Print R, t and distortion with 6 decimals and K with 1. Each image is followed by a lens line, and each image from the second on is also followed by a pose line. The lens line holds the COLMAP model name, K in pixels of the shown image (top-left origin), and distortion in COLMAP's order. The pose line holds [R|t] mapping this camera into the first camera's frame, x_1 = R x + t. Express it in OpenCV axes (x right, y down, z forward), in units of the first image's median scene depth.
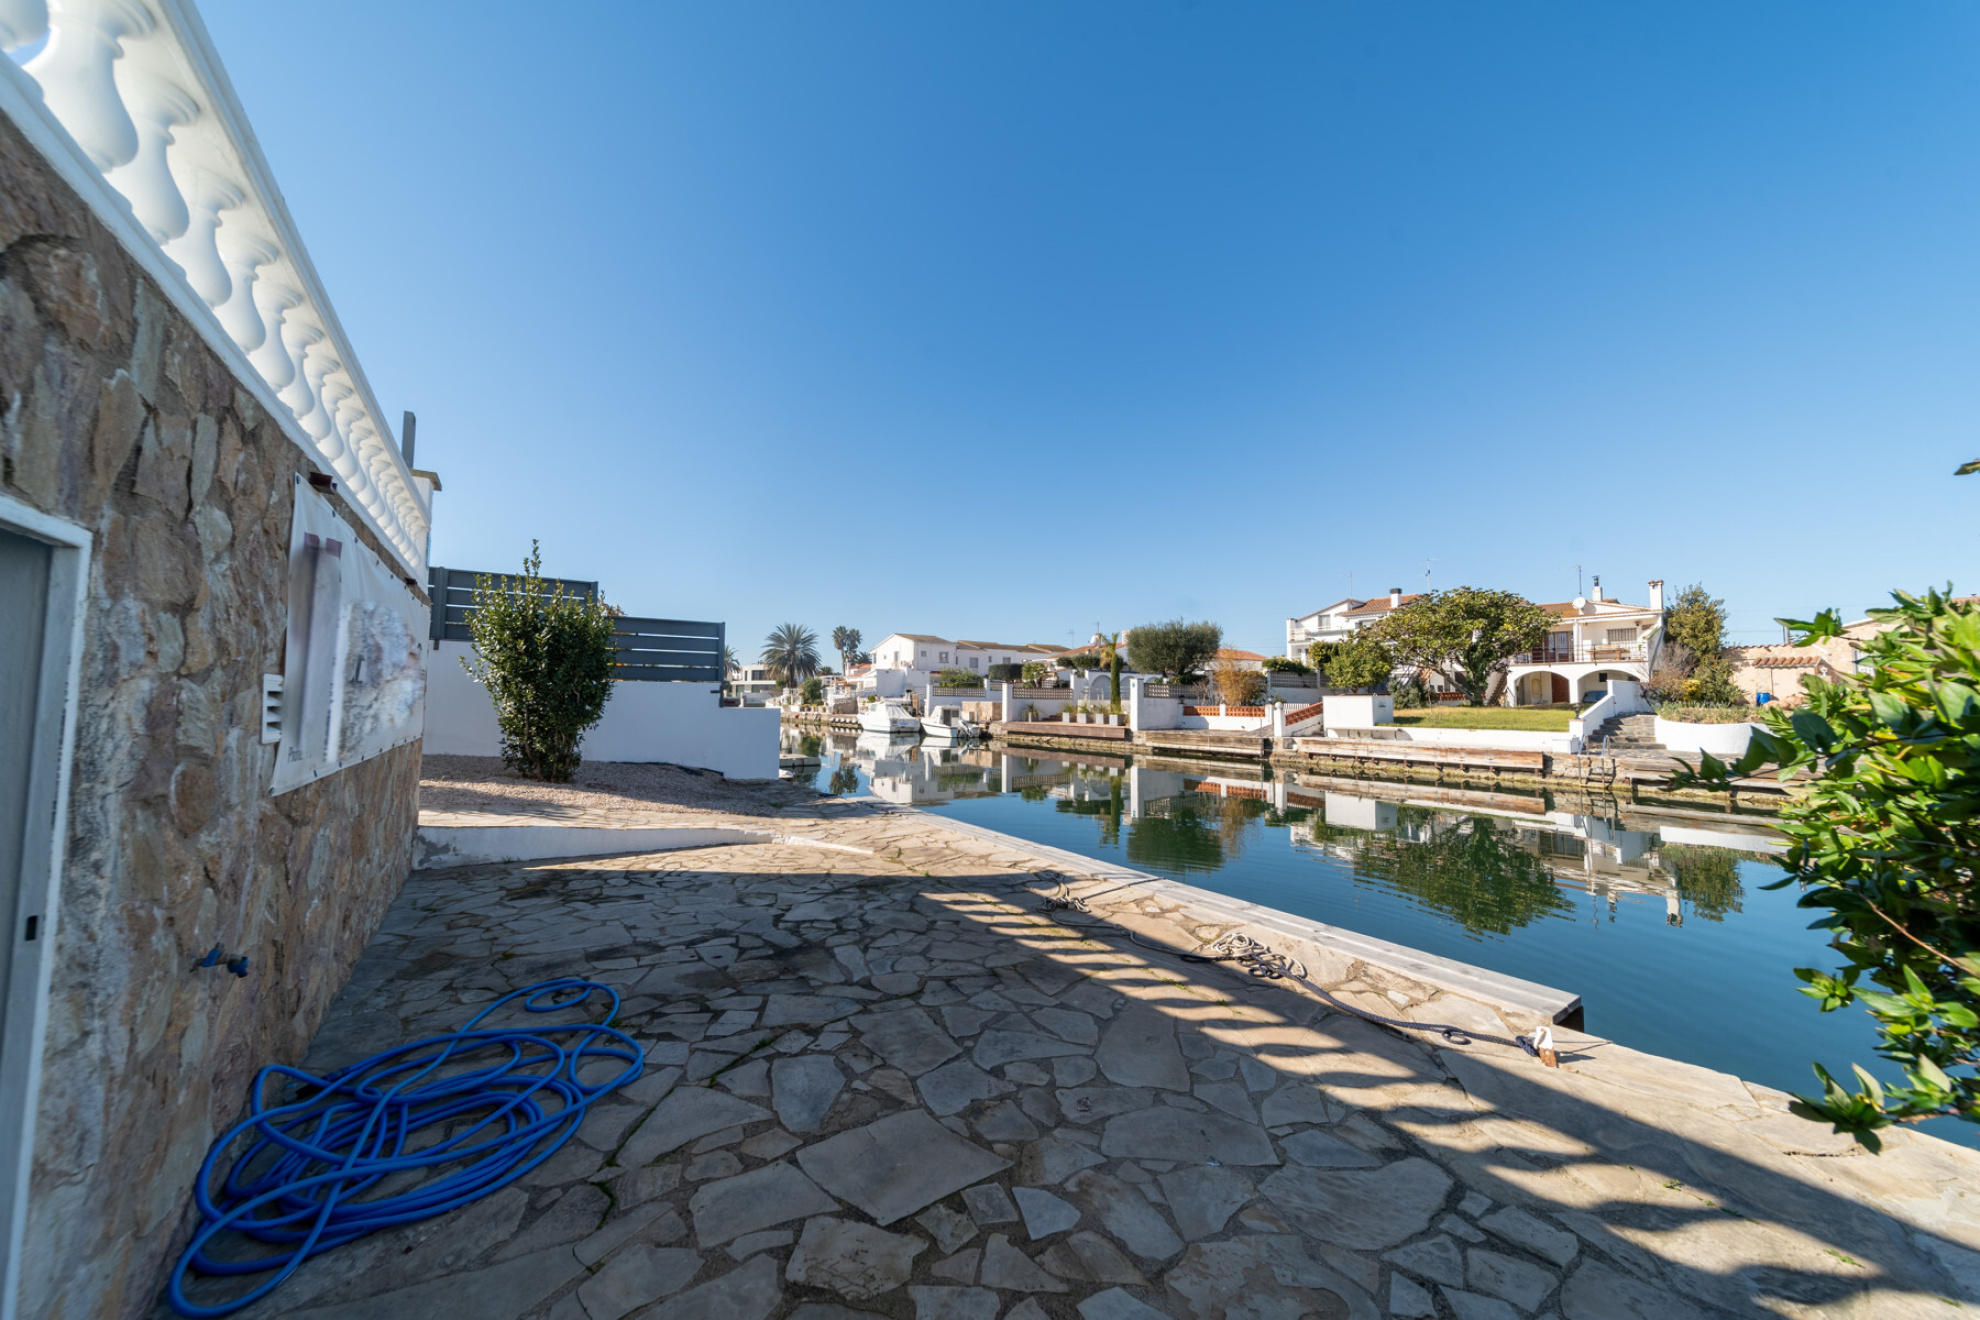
lens RADIAL K [[704.6, 0, 981.1], [0, 704.6, 655.0], [0, 0, 1]] dist [-0.001452, -0.000138]
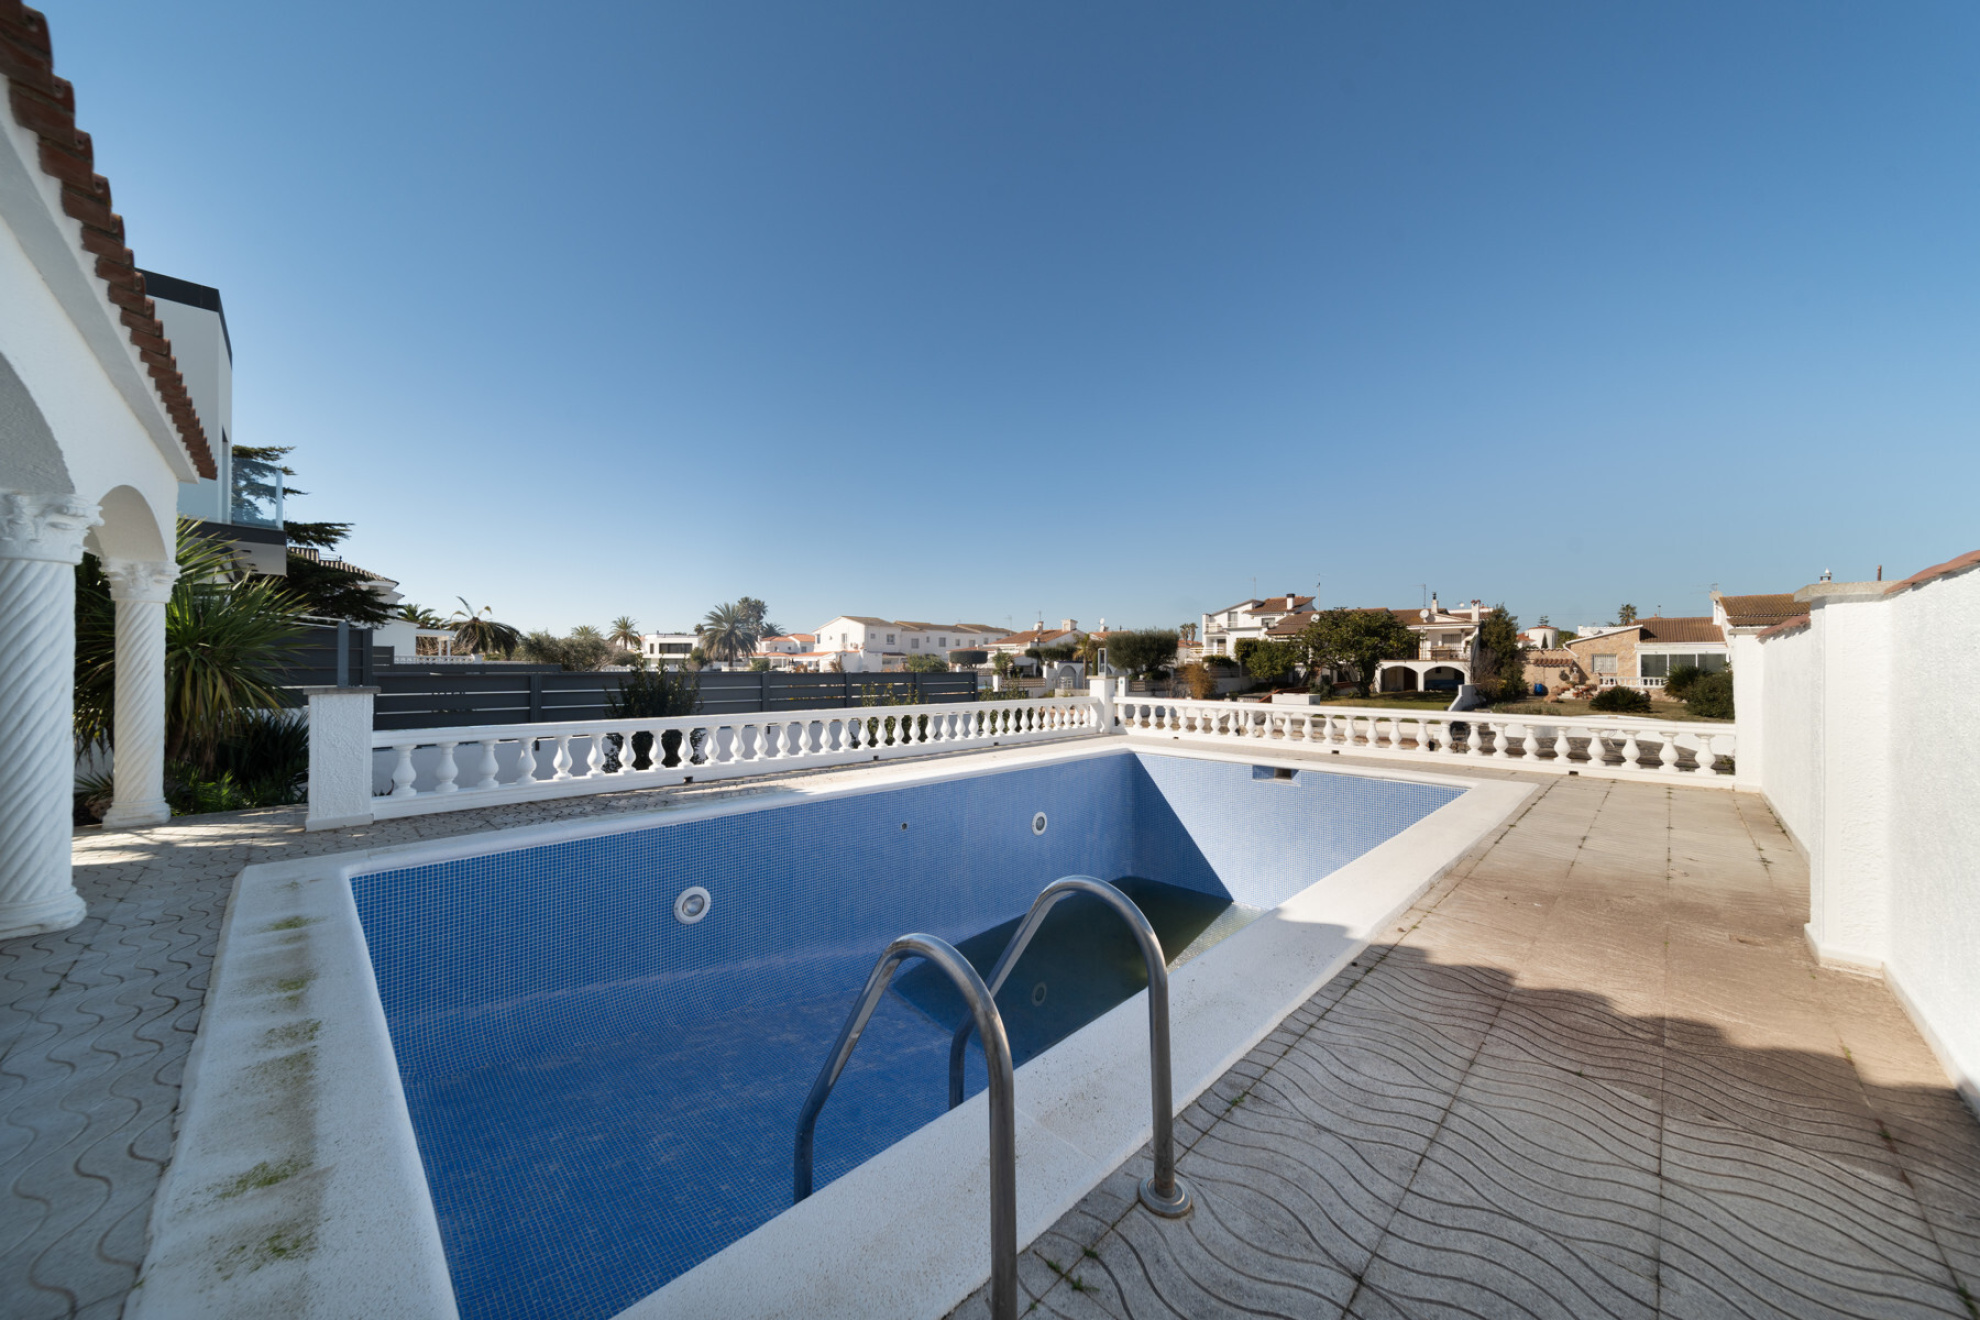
lens RADIAL K [[704.6, 0, 997.4], [0, 704.6, 665.7], [0, 0, 1]] dist [-0.001452, -0.000138]
pose [[0.979095, -0.001238, 0.203402, -0.204209], [-0.012365, 0.997770, 0.065593, -0.052093], [-0.203030, -0.066737, 0.976896, -0.136603]]
